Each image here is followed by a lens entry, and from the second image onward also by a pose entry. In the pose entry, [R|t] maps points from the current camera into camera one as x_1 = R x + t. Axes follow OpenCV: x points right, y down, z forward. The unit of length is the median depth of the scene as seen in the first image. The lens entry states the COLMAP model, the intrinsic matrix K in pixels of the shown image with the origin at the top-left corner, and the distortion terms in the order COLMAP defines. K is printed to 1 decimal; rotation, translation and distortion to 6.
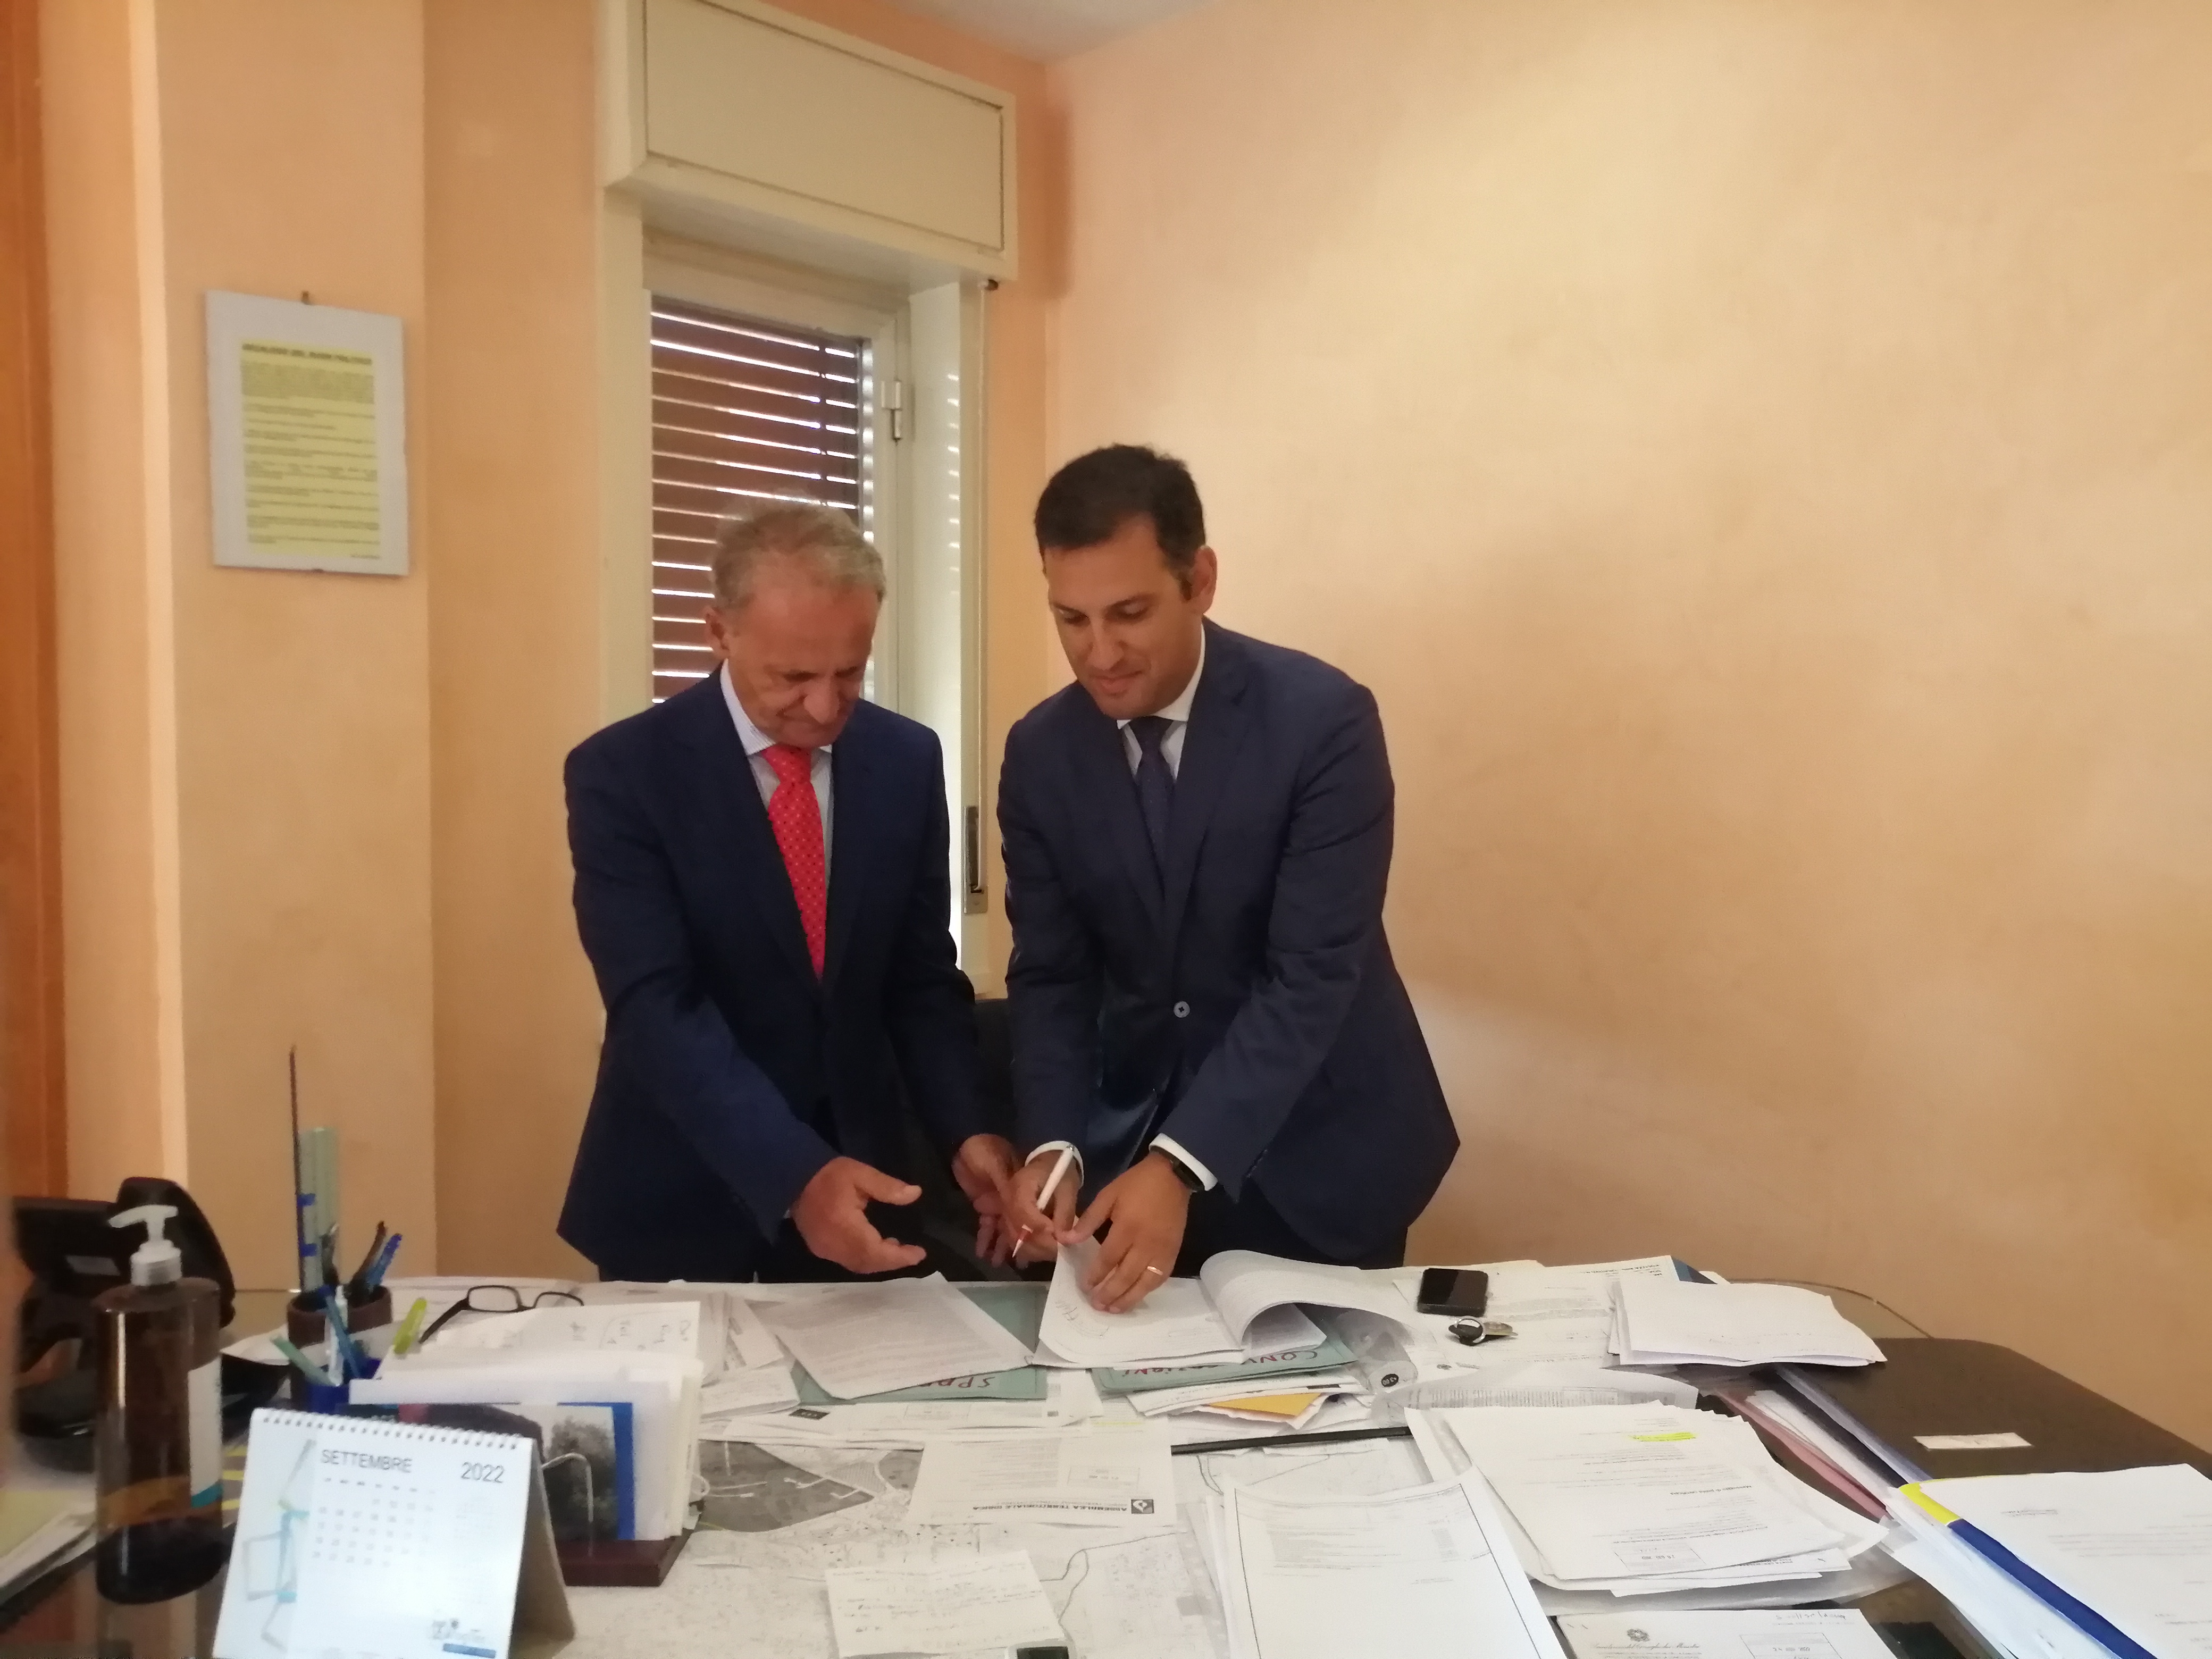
lens RADIAL K [[1741.3, 0, 1106.0], [0, 1741.3, 829.5], [0, 0, 1]] dist [0.057076, -0.104635]
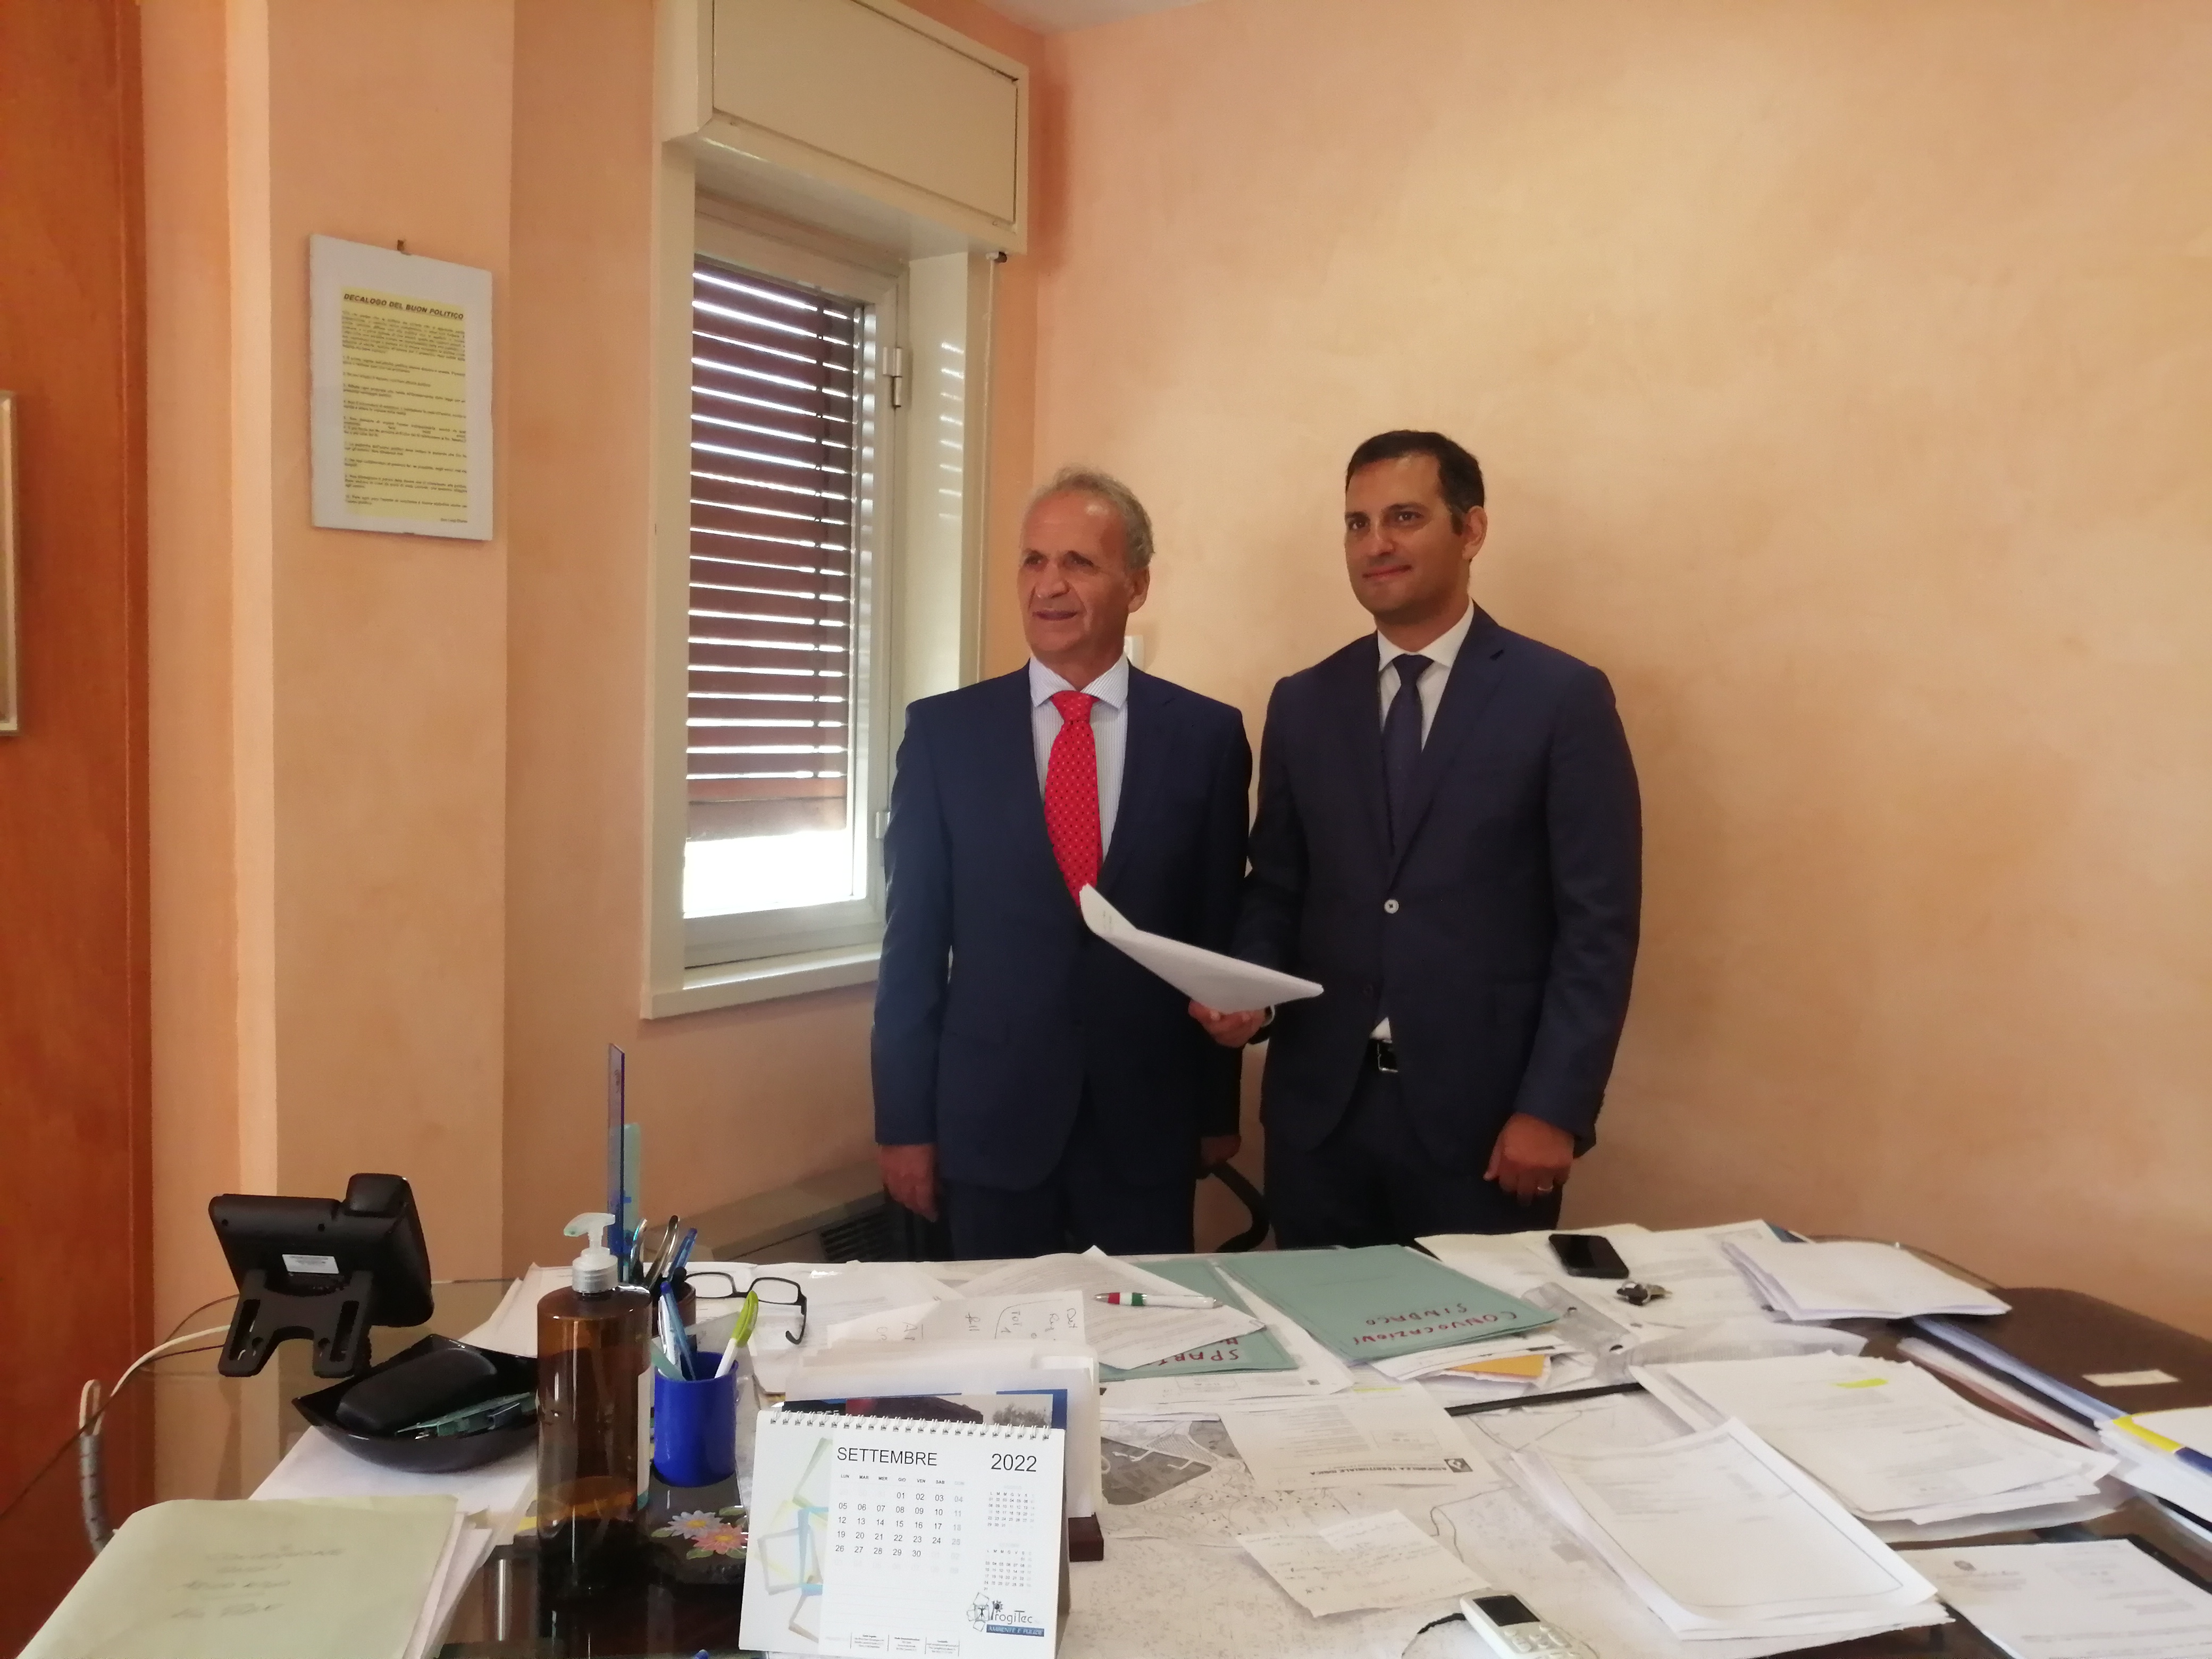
lens RADIAL K [[1755.7, 0, 1109.5], [0, 1755.7, 835.5], [0, 0, 1]] dist [0.026108, -0.059594]
pose [[0.986513, 0.015303, 0.162965, -0.331415], [-0.021034, 0.999217, 0.033499, -0.033526], [-0.162325, -0.036475, 0.986063, -0.028827]]
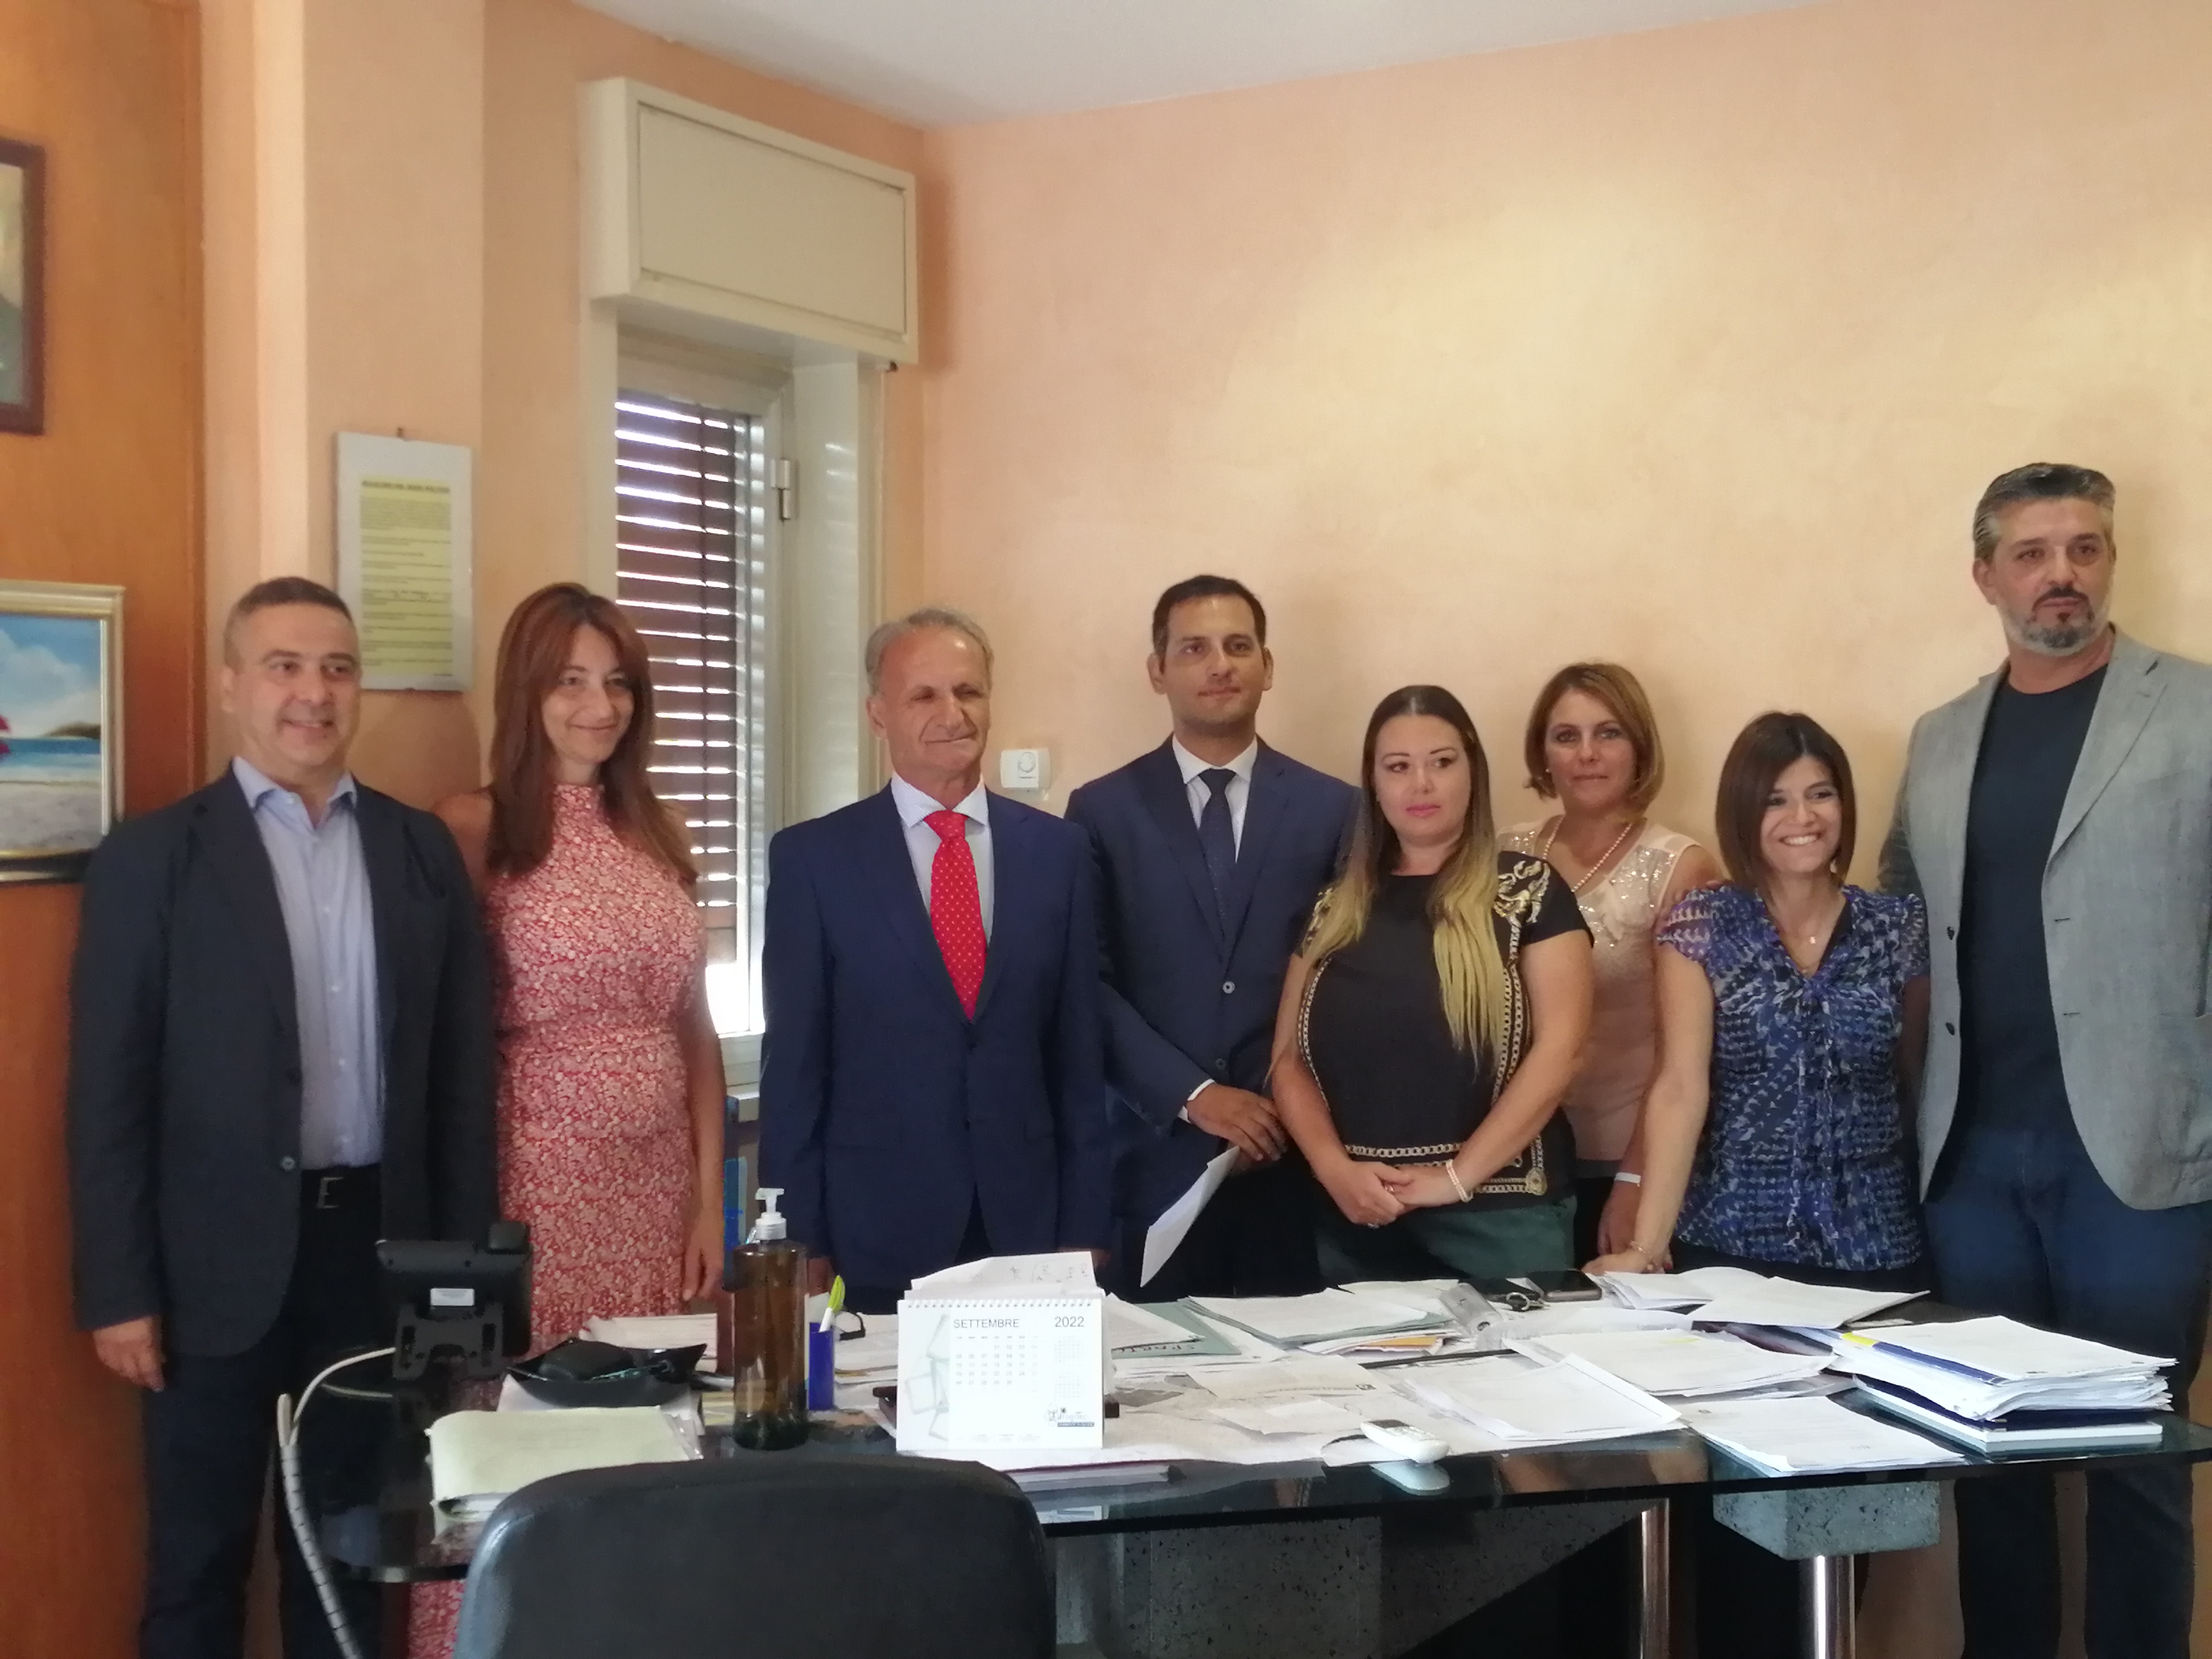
lens RADIAL K [[2824.4, 0, 1106.0], [0, 2824.4, 829.5], [0, 0, 1]] dist [0.113292, -0.330333]
pose [[0.970840, -0.001966, 0.239721, -0.665995], [0.009709, 0.999468, -0.031126, -0.008756], [-0.239532, 0.032546, 0.970343, -1.115213]]
